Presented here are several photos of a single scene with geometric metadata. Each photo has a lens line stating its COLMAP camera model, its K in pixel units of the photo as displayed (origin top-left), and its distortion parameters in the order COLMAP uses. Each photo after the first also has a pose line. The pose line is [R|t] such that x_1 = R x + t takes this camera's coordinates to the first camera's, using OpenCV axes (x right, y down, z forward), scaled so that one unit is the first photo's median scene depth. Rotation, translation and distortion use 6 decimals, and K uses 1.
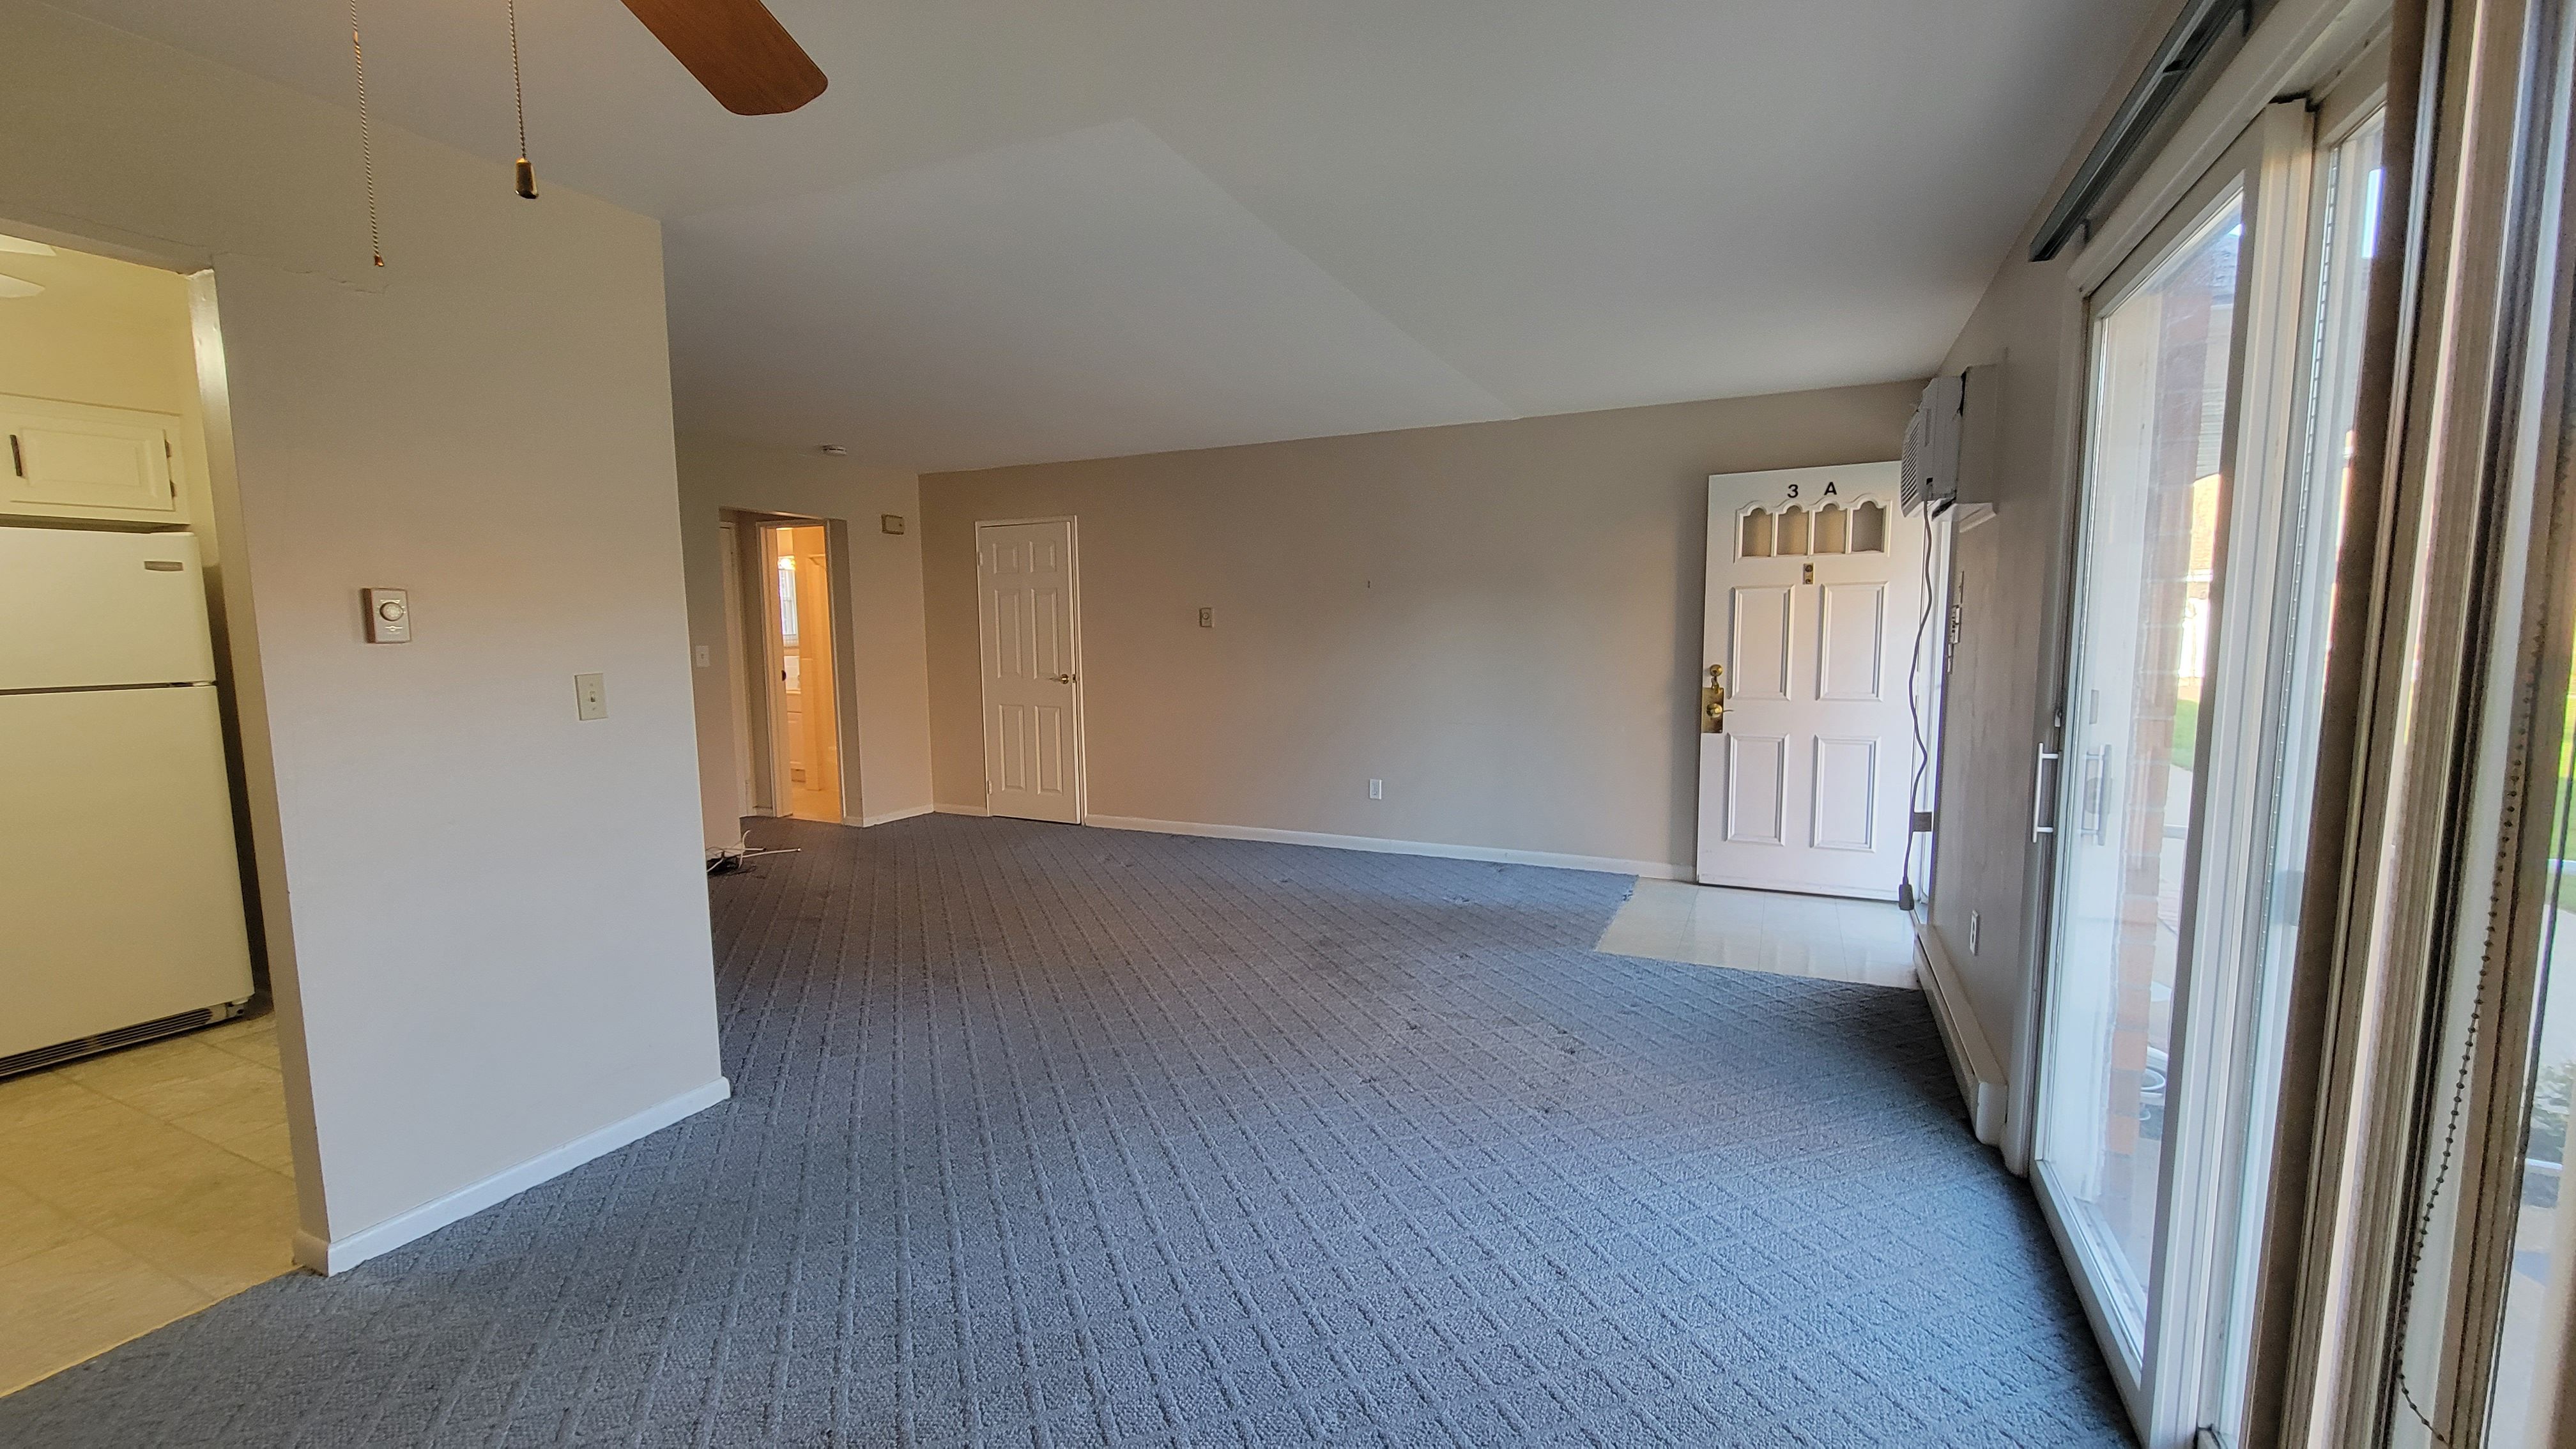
lens RADIAL K [[1046.9, 0, 1284.6], [0, 1046.9, 725.5], [0, 0, 1]] dist [-0.000520, -0.001335]
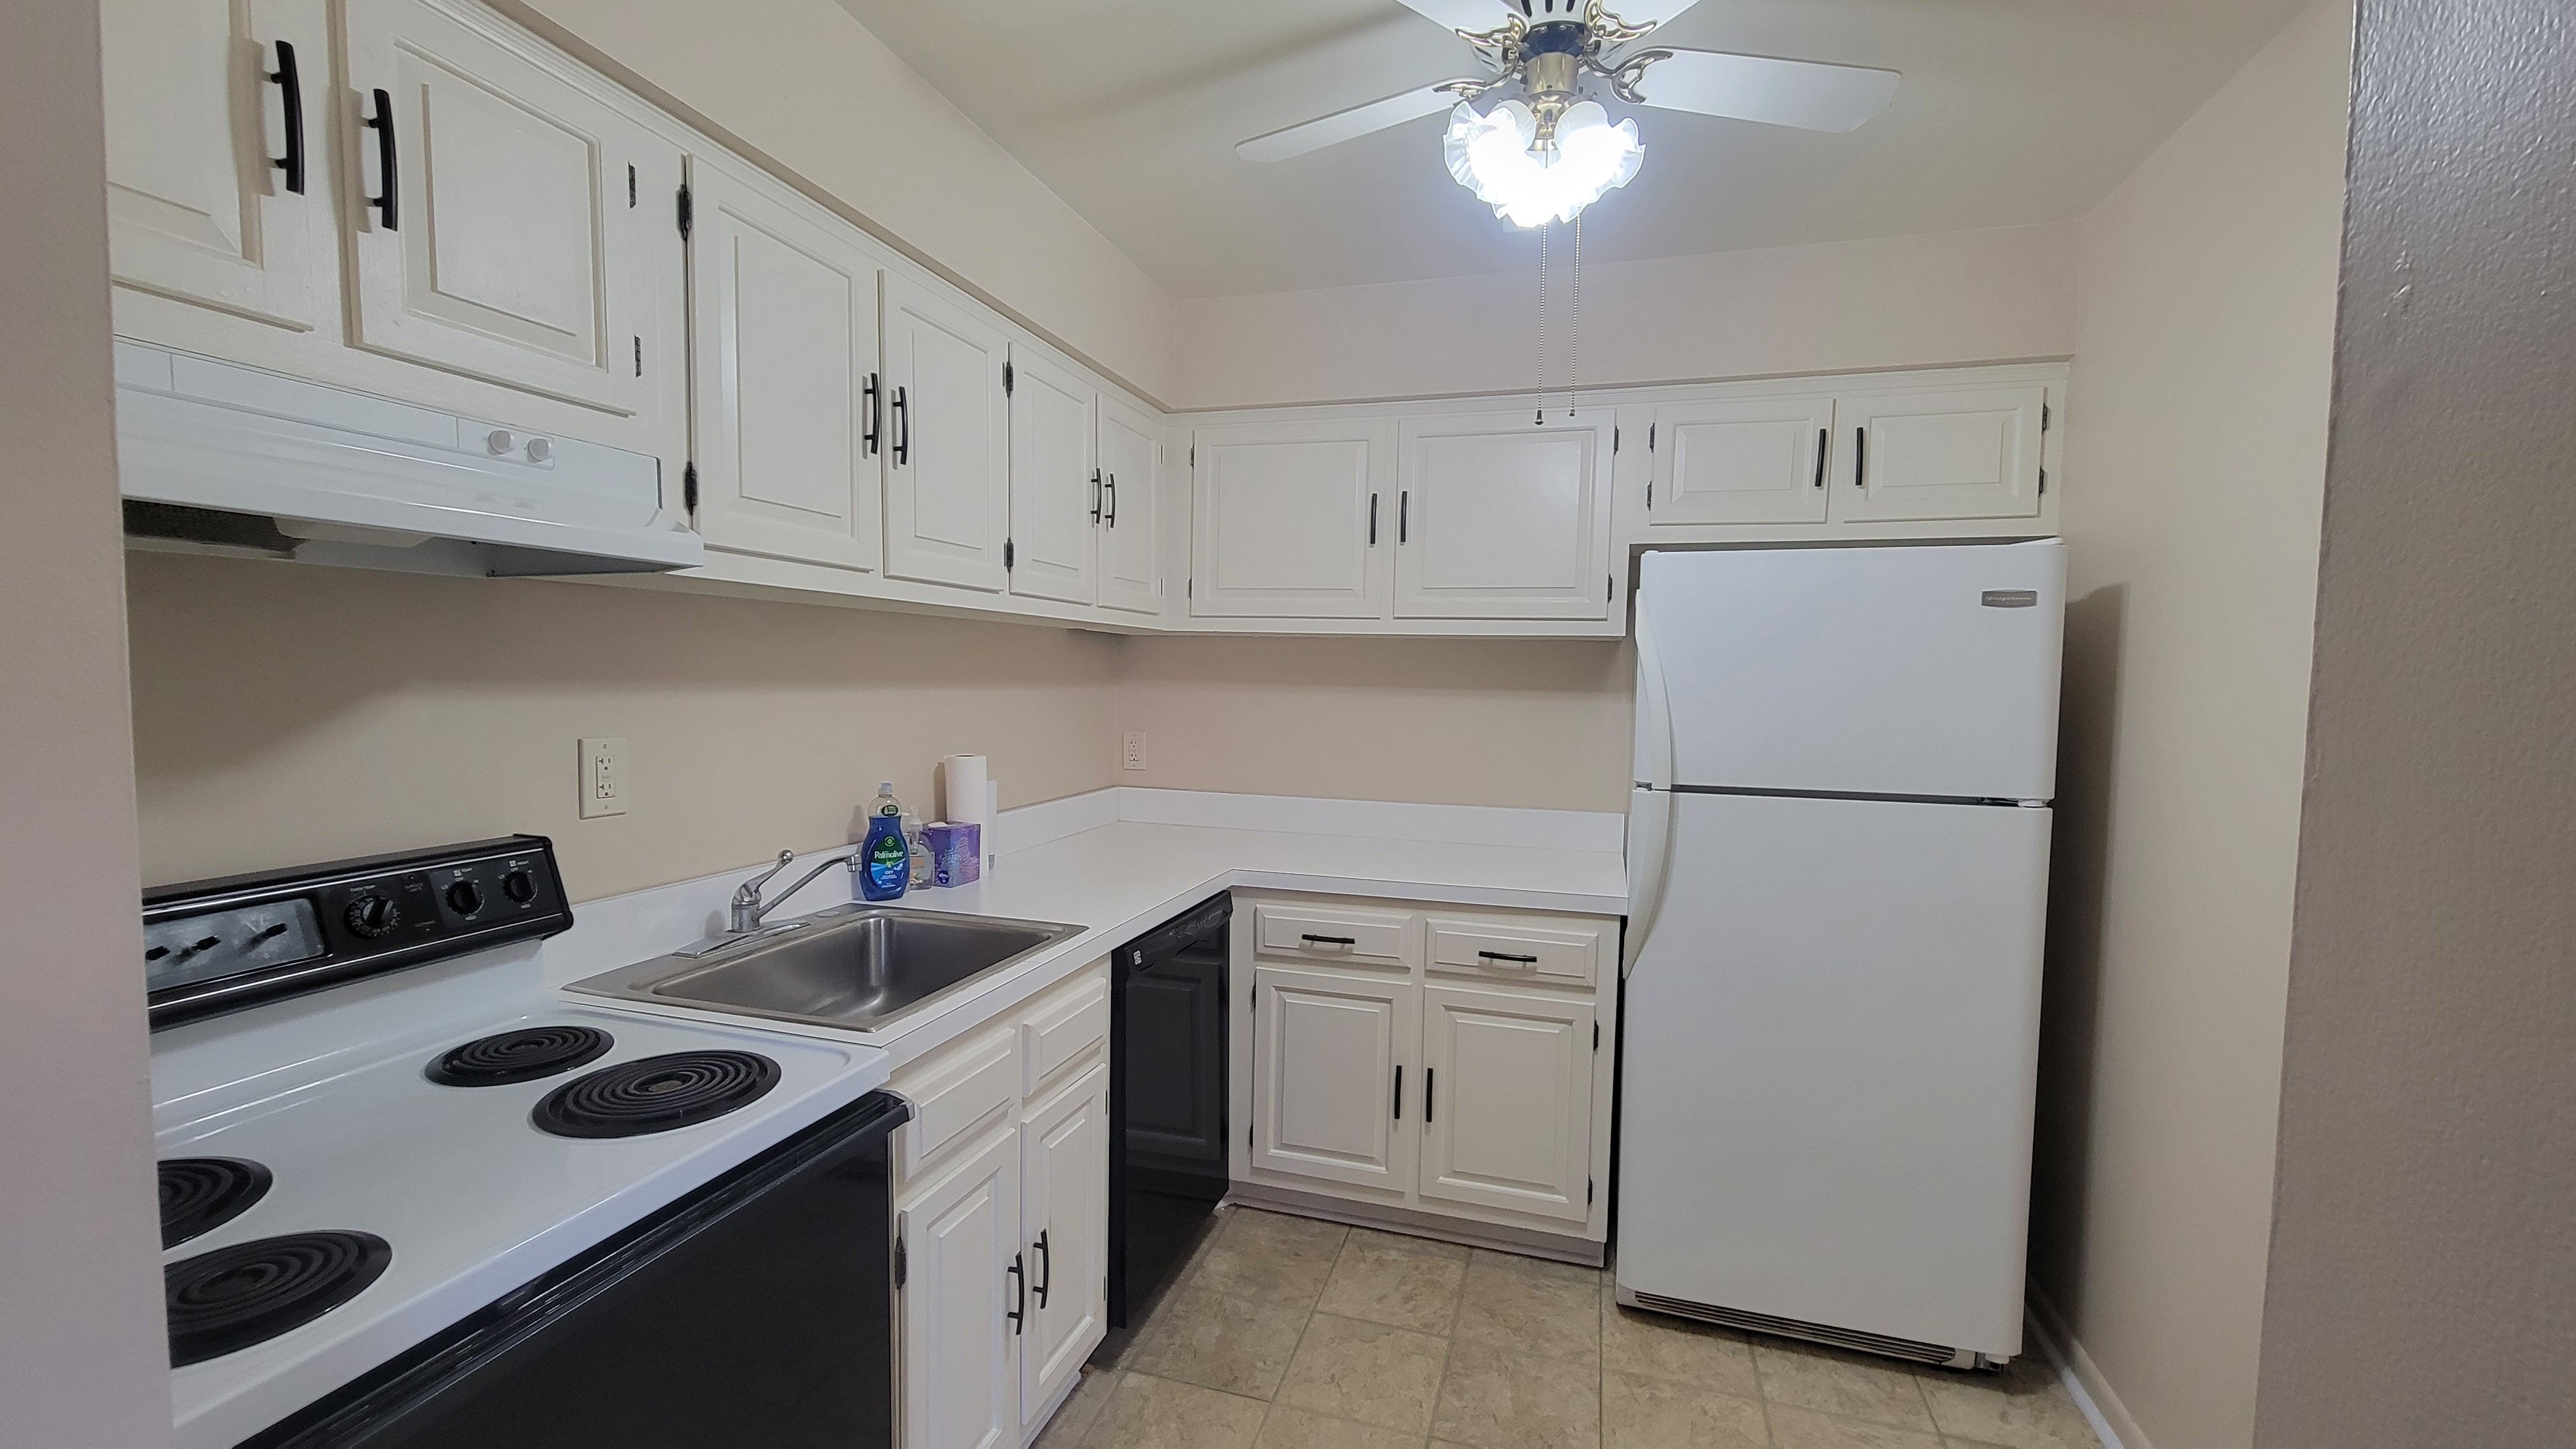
lens RADIAL K [[1046.9, 0, 1282.2], [0, 1046.9, 738.6], [0, 0, 1]] dist [-0.000520, -0.001335]
pose [[0.148337, 0.073715, -0.986186, -0.530694], [-0.124316, 0.990698, 0.055354, -0.056334], [0.981092, 0.114387, 0.156121, 0.499331]]
